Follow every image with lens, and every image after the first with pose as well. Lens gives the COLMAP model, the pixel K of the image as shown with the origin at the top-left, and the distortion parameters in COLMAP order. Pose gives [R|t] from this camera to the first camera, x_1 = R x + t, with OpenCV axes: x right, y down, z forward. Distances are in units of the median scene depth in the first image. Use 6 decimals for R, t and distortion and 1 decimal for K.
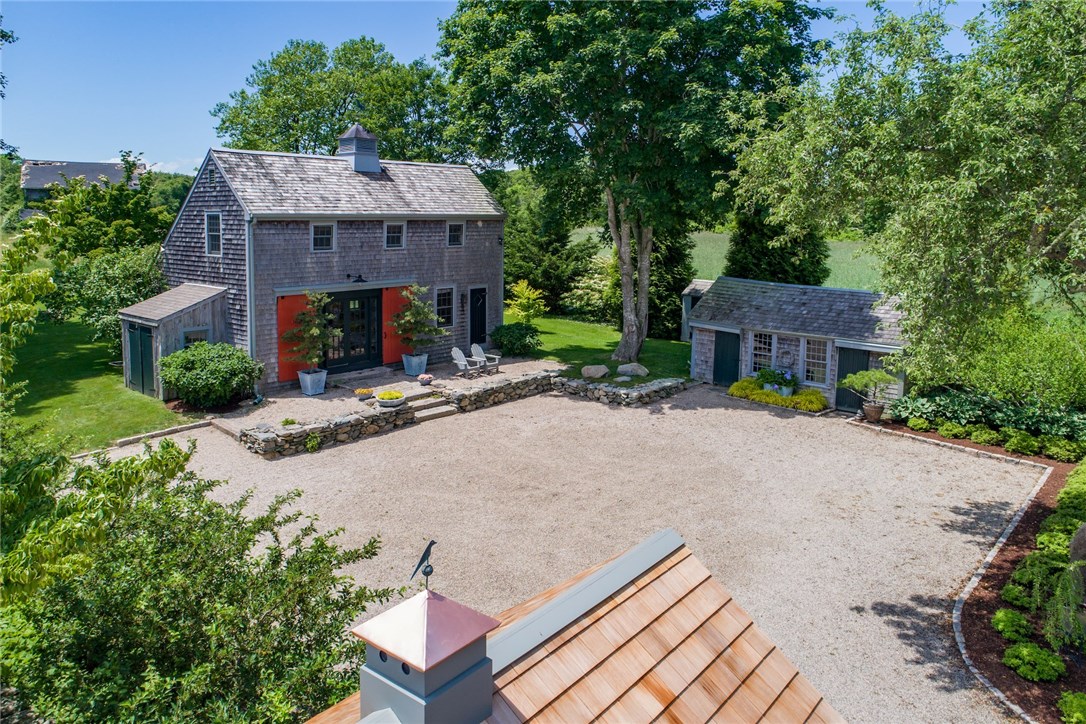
lens RADIAL K [[800.8, 0, 544.5], [0, 800.8, 283.6], [0, 0, 1]] dist [-0.001422, 0.001651]
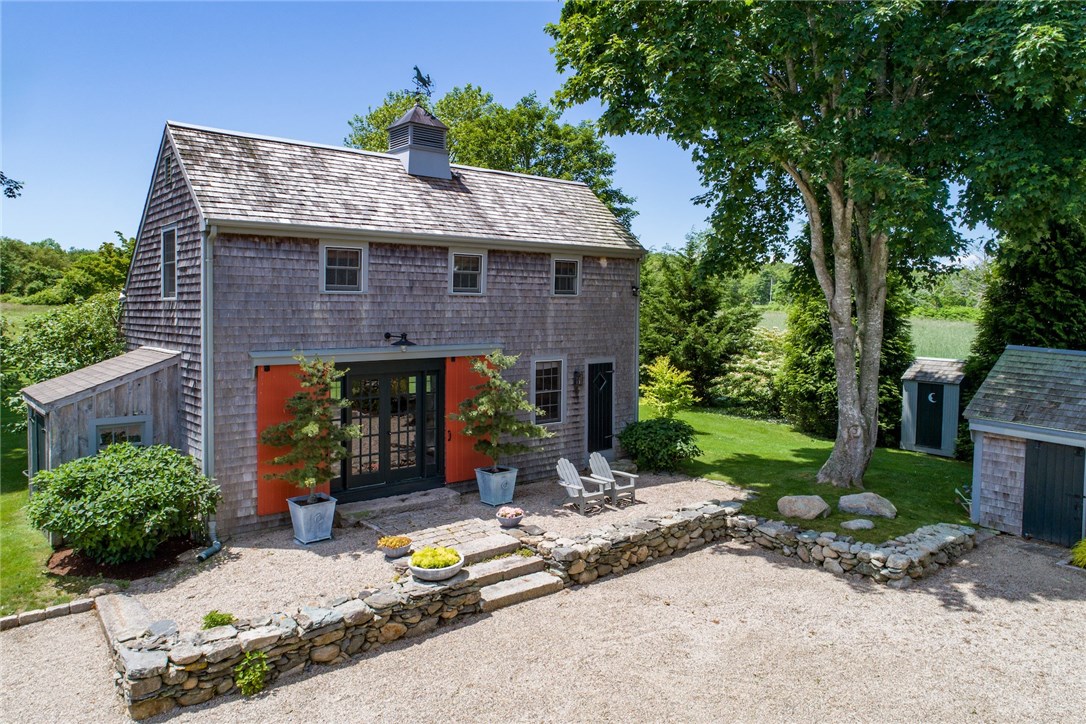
lens RADIAL K [[800.8, 0, 544.5], [0, 800.8, 283.6], [0, 0, 1]] dist [-0.001422, 0.001651]
pose [[0.989331, -0.005498, -0.145580, -0.037881], [-0.010879, 0.993709, -0.111465, 0.016670], [0.145277, 0.111860, 0.983047, 0.401727]]
